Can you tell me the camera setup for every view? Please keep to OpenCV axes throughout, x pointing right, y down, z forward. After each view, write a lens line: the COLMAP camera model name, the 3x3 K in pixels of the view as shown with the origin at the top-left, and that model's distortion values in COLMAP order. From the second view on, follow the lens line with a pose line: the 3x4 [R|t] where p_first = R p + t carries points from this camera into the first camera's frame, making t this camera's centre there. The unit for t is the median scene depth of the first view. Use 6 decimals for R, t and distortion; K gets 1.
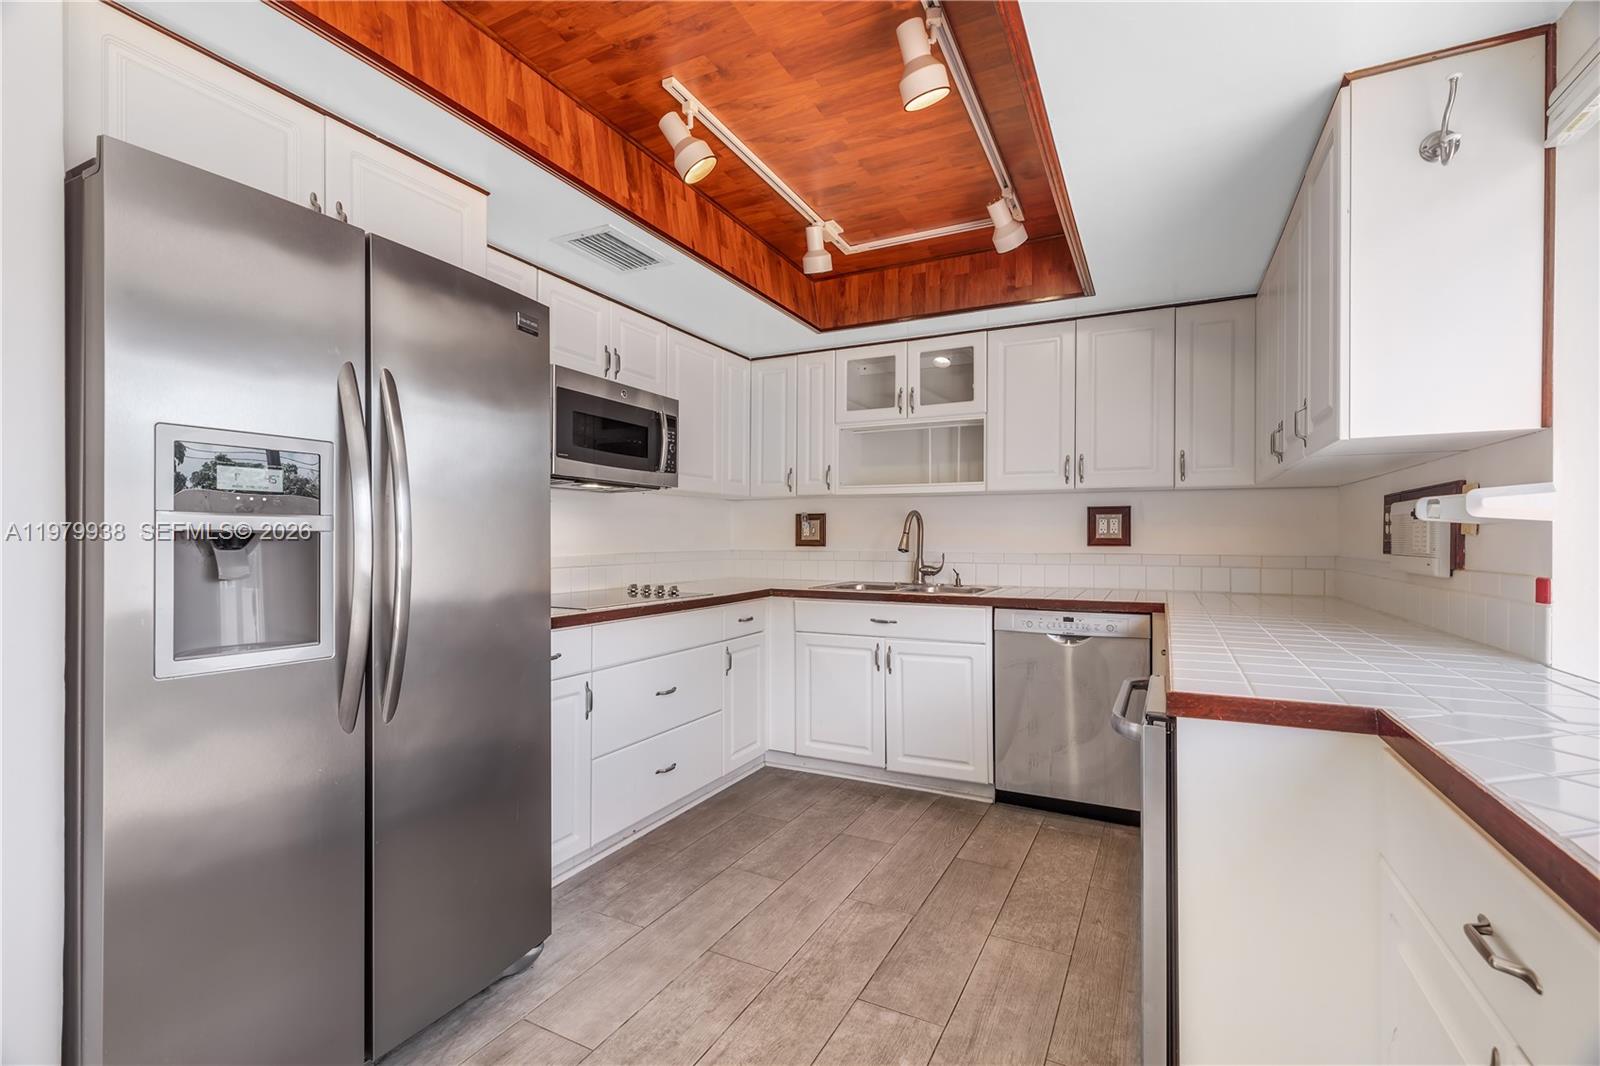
lens RADIAL K [[721.8, 0, 792.4], [0, 721.8, 536.6], [0, 0, 1]] dist [0.009149, 0.000099]
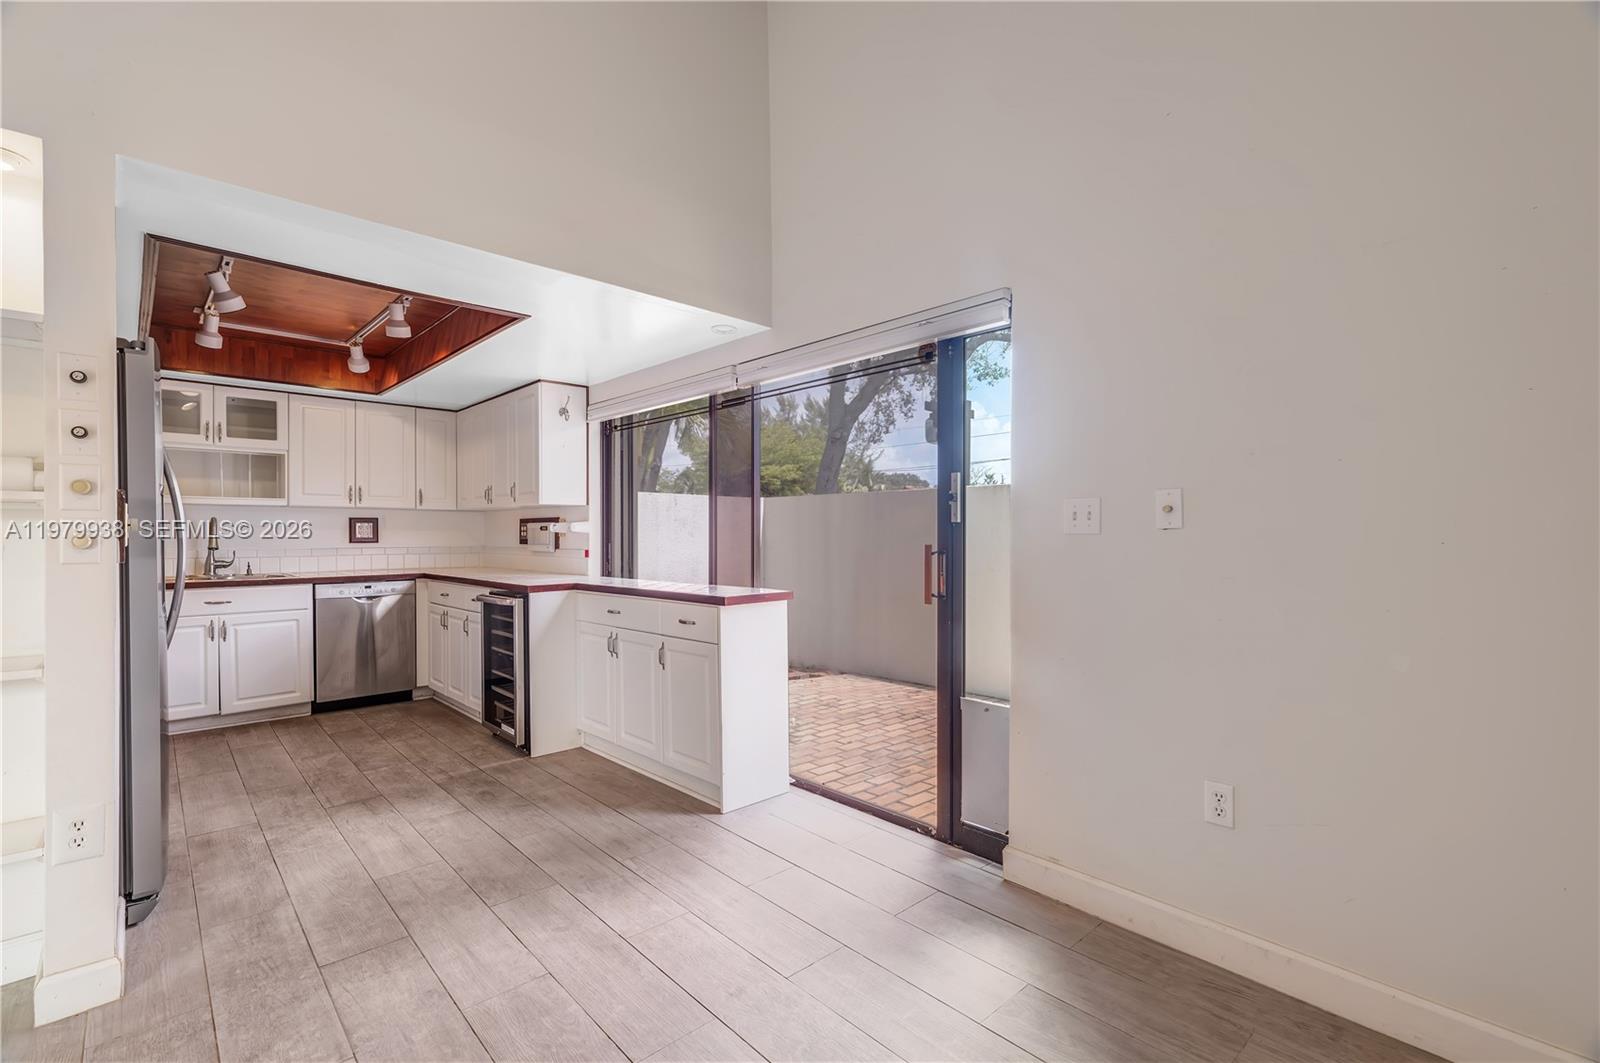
lens RADIAL K [[717.5, 0, 788.9], [0, 717.5, 533.9], [0, 0, 1]] dist [0.006848, 0.000077]
pose [[0.349867, -0.003335, 0.936793, -0.747460], [0.000916, 0.999994, 0.003218, -0.011212], [-0.936799, -0.000268, 0.349868, -0.440500]]
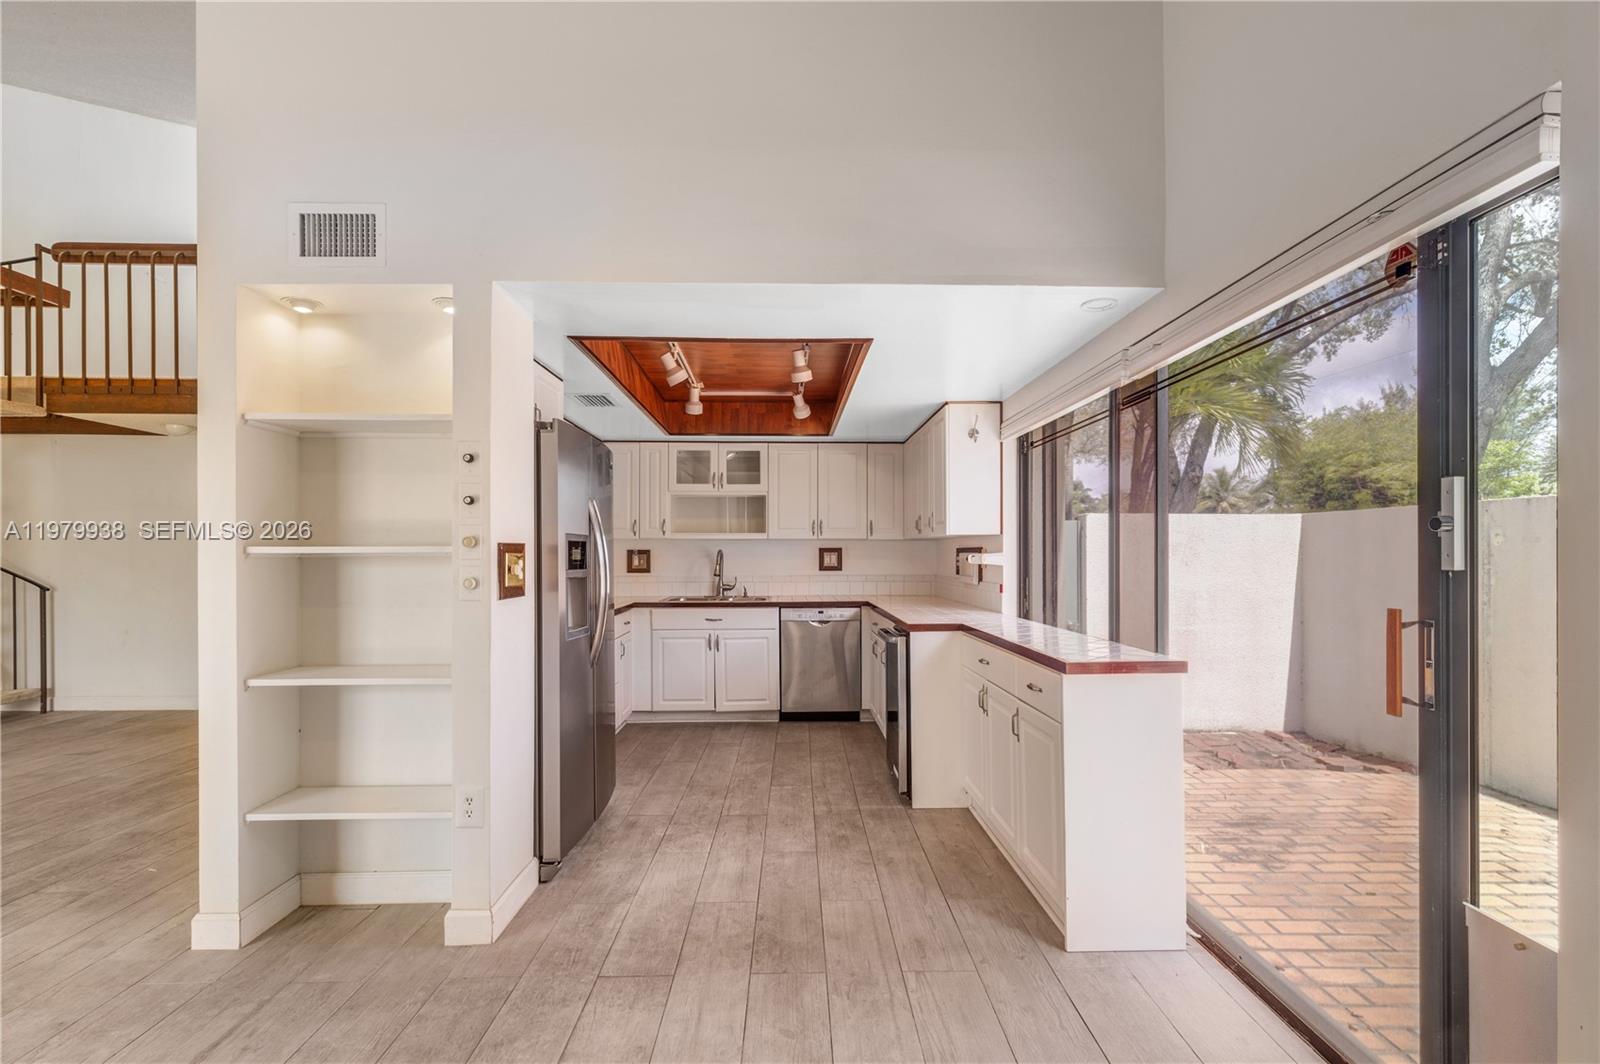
lens RADIAL K [[727.9, 0, 801.0], [0, 727.9, 549.8], [0, 0, 1]] dist [0.008146, 0.000058]
pose [[0.881574, -0.001721, 0.472043, -0.475944], [0.003586, 0.999989, -0.003051, -0.033807], [-0.472033, 0.004383, 0.881570, -0.537193]]
